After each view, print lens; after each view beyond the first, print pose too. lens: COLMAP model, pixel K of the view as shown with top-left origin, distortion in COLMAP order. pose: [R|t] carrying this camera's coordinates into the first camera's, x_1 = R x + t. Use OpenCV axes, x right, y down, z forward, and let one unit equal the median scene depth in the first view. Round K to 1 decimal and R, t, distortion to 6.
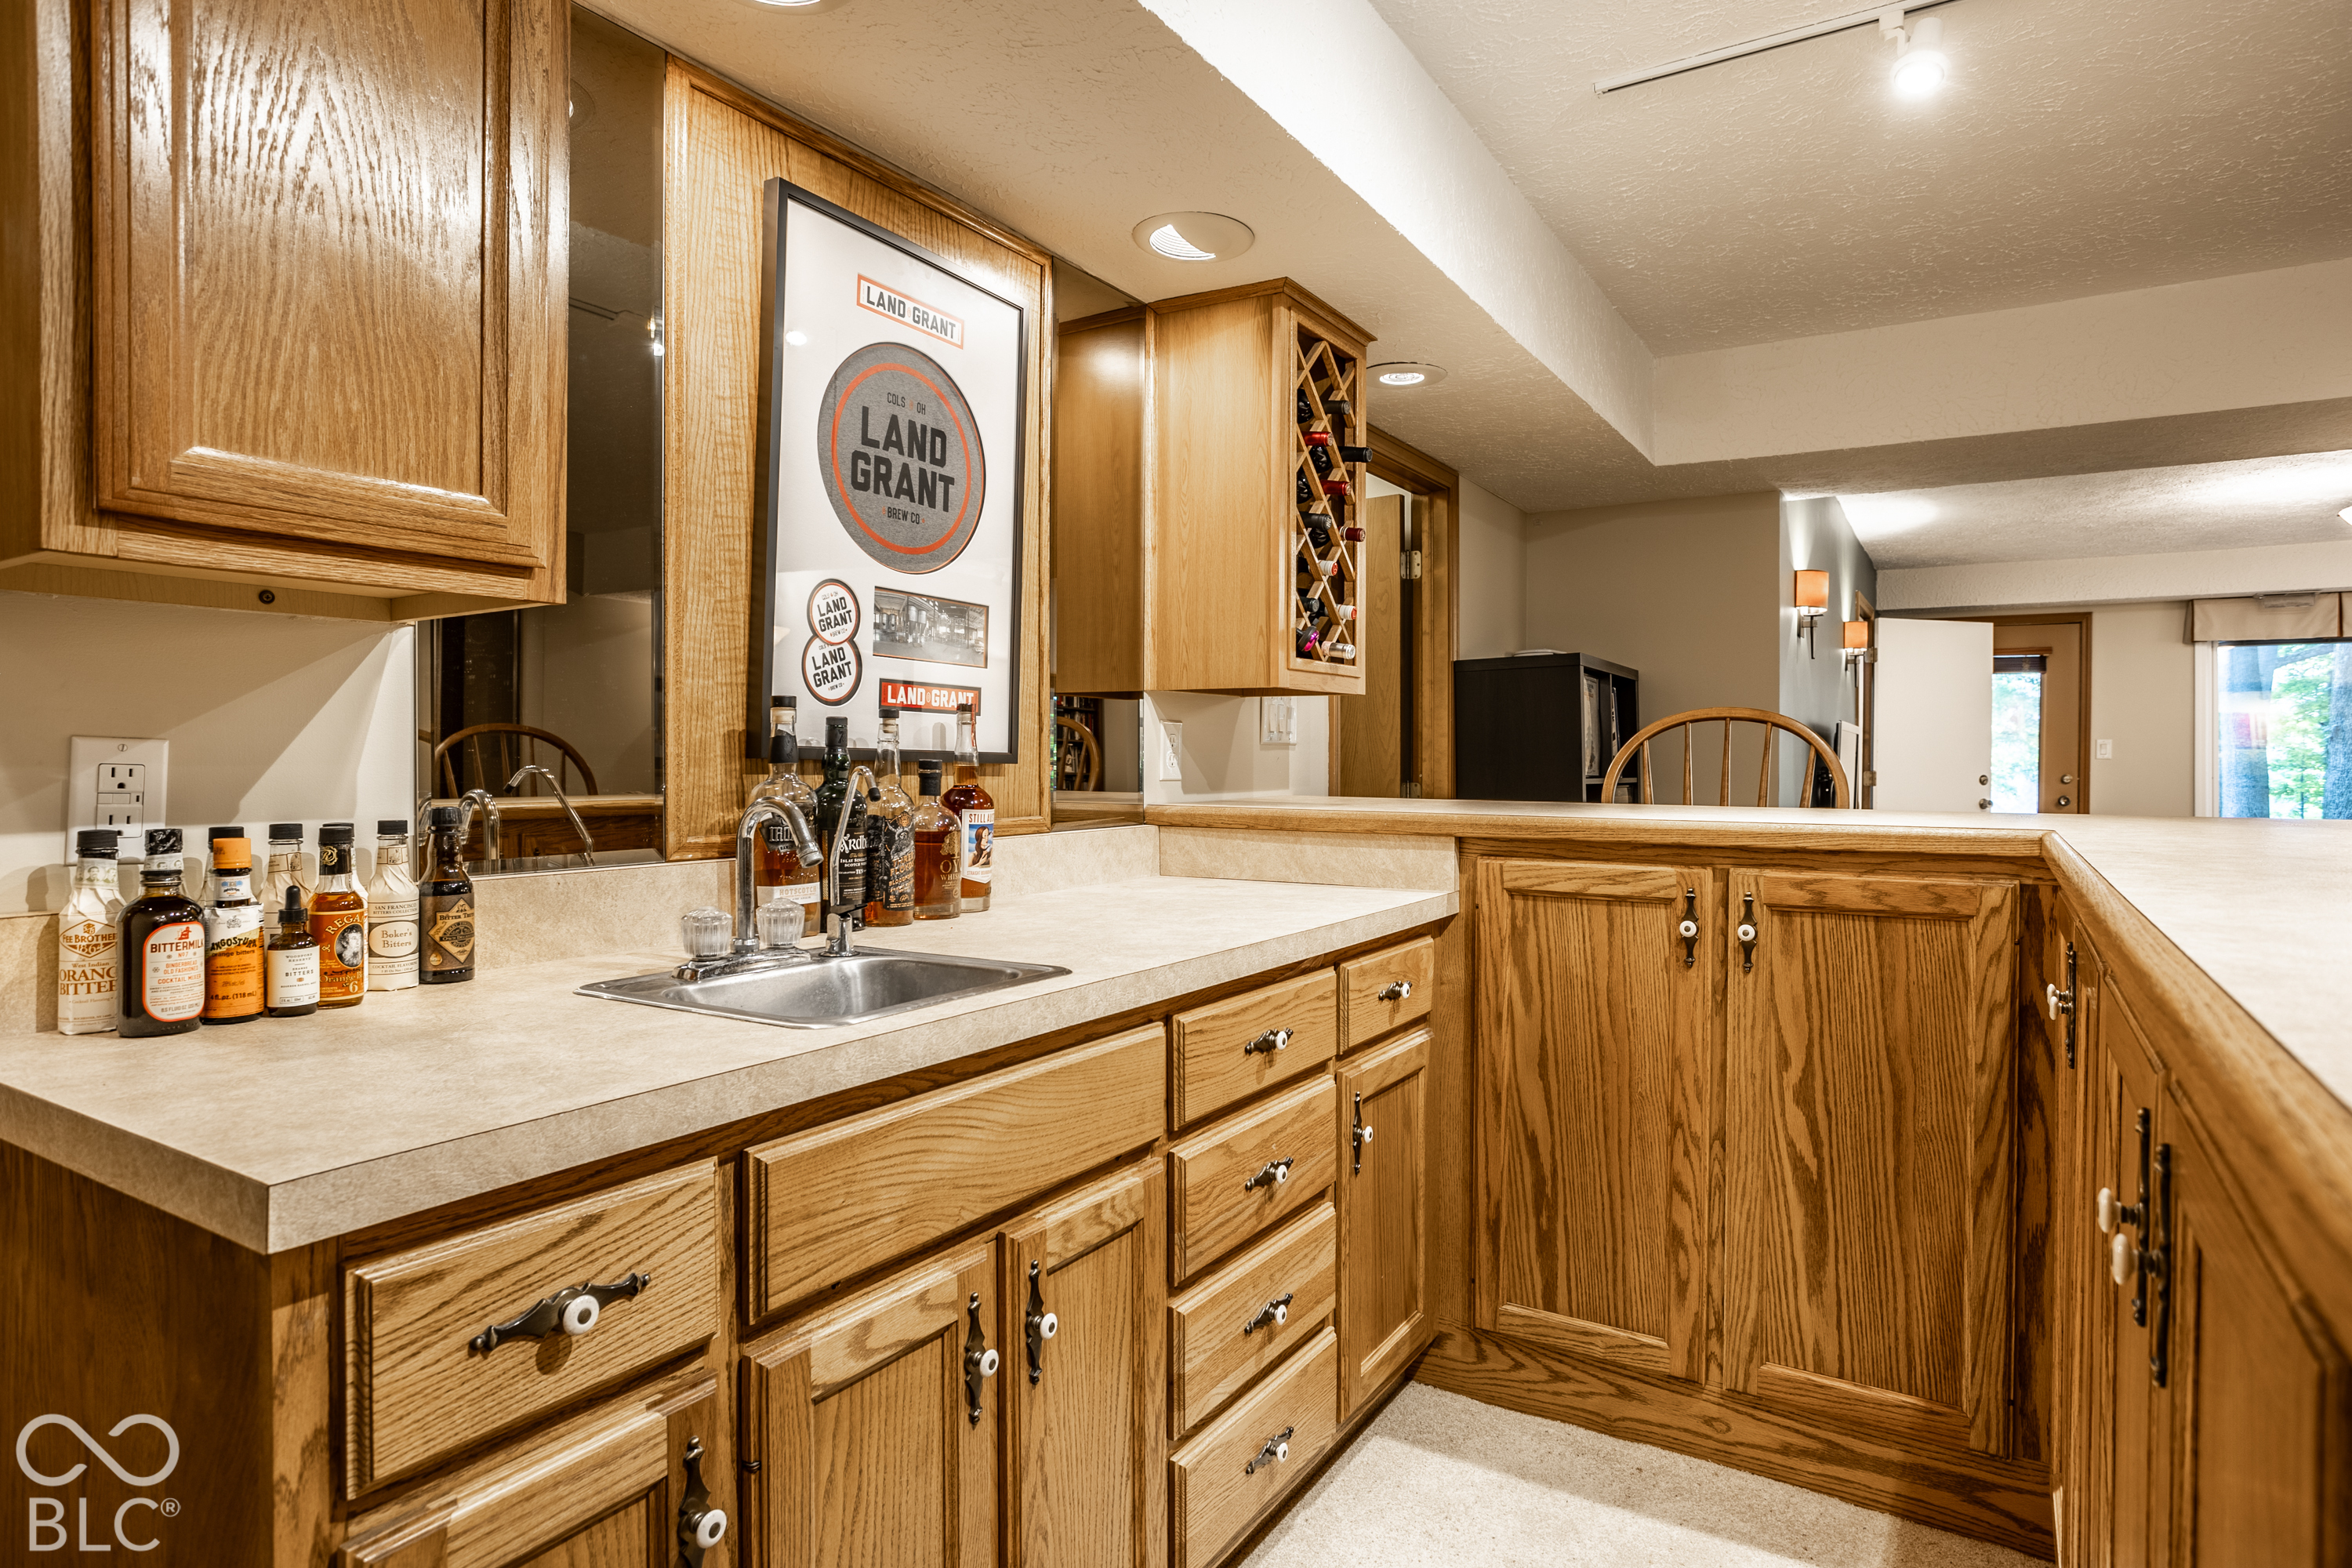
lens RADIAL K [[1236.3, 0, 1176.0], [0, 1236.3, 765.9], [0, 0, 1]] dist [-0.027890, 0.002320]
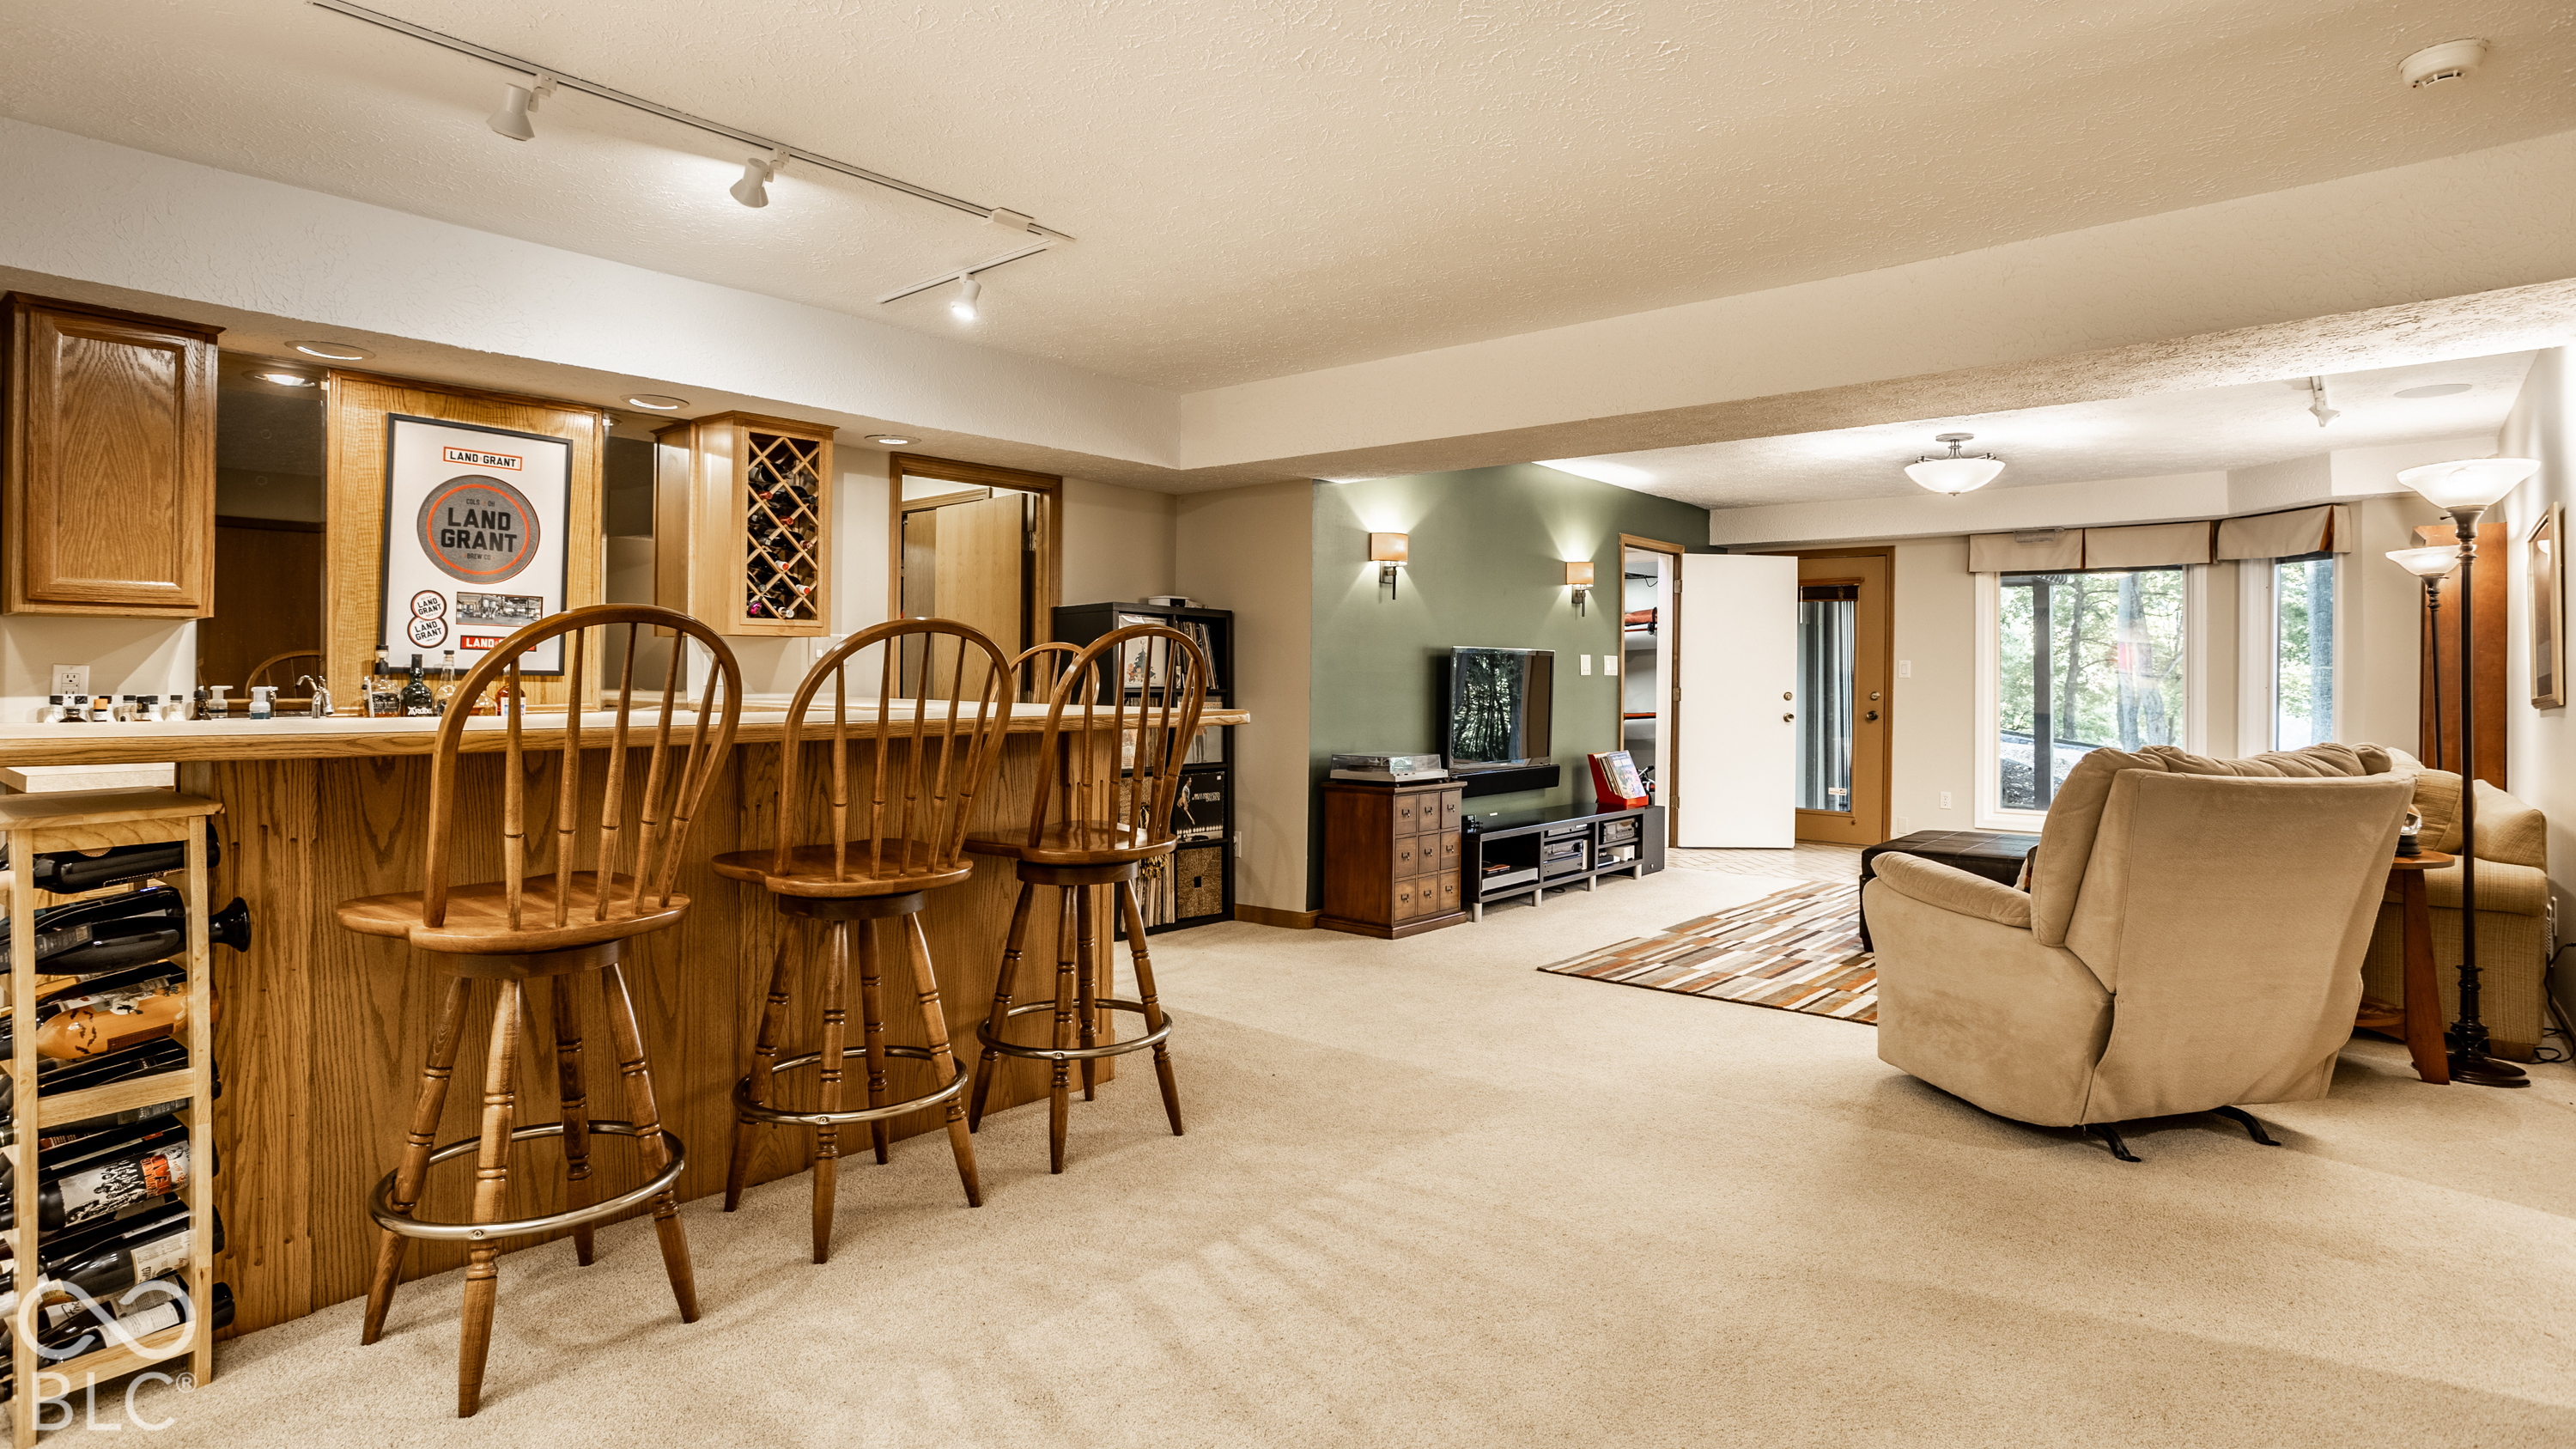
lens RADIAL K [[1298.7, 0, 1283.5], [0, 1298.7, 670.7], [0, 0, 1]] dist [-0.002710, 0.000190]
pose [[0.979848, 0.009276, -0.199527, 1.569109], [-0.009992, 0.999947, -0.002579, -0.017854], [0.199493, 0.004521, 0.979889, -0.886880]]
